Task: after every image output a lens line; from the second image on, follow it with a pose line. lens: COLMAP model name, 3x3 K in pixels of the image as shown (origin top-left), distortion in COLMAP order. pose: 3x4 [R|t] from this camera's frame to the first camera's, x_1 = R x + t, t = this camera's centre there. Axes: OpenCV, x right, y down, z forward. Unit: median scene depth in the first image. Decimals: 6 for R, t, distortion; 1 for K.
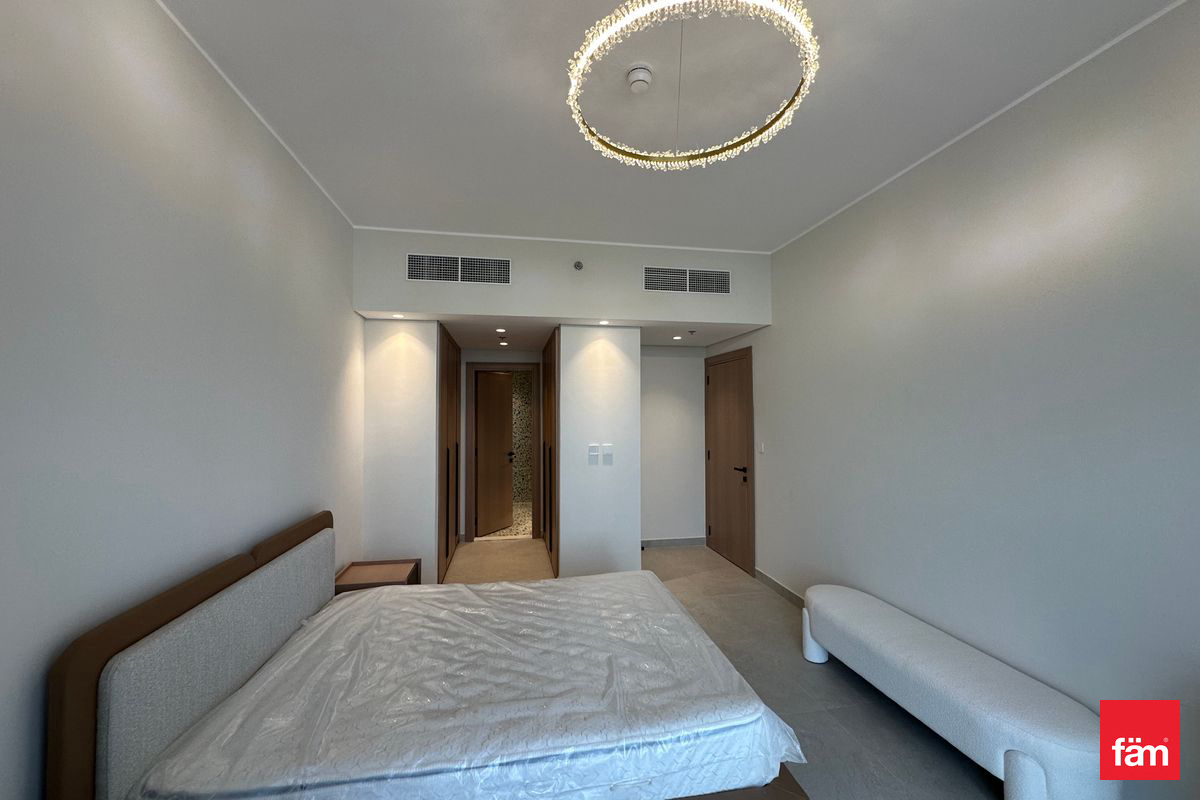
lens RADIAL K [[482.9, 0, 598.9], [0, 482.9, 395.0], [0, 0, 1]] dist [0.000593, 0.000032]
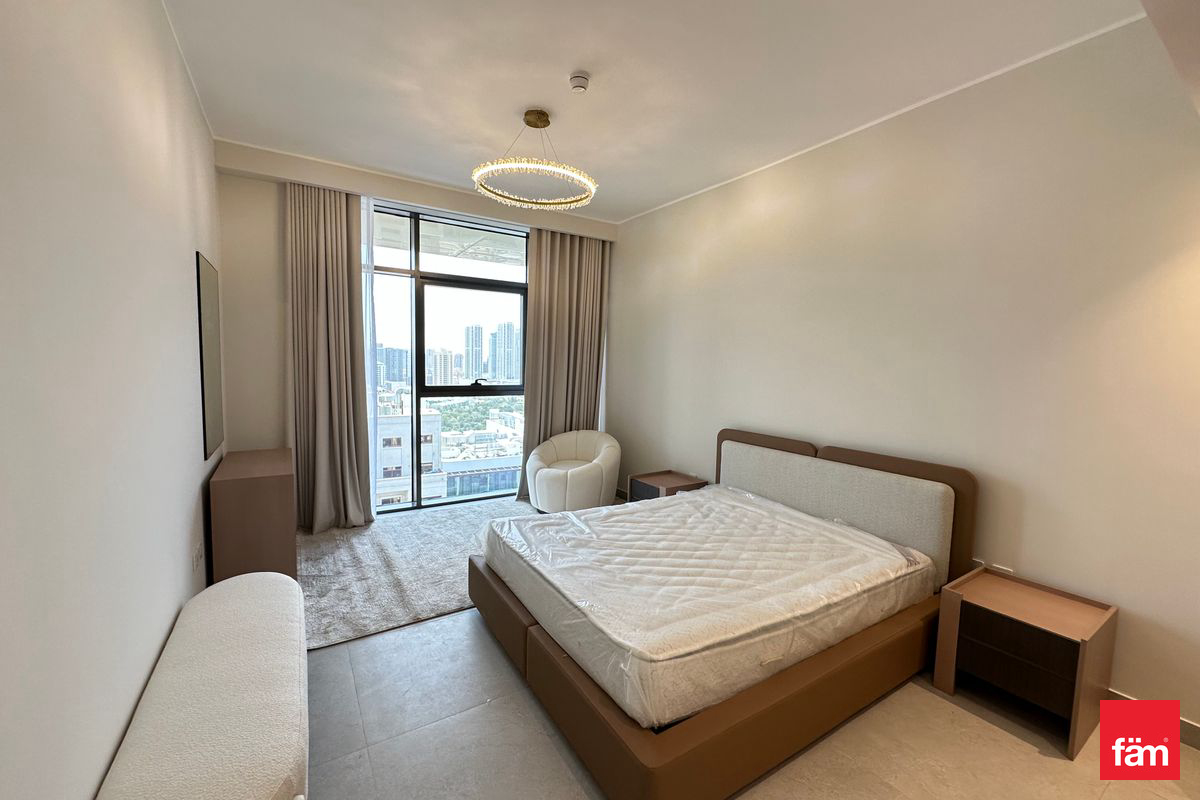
lens RADIAL K [[467.0, 0, 600.0], [0, 467.0, 400.0], [0, 0, 1]] dist [-0.001553, -0.000008]
pose [[-0.928711, 0.011632, -0.370623, 0.286980], [-0.008145, 0.998627, 0.051752, 0.064884], [0.370716, 0.051082, -0.927340, 1.275561]]
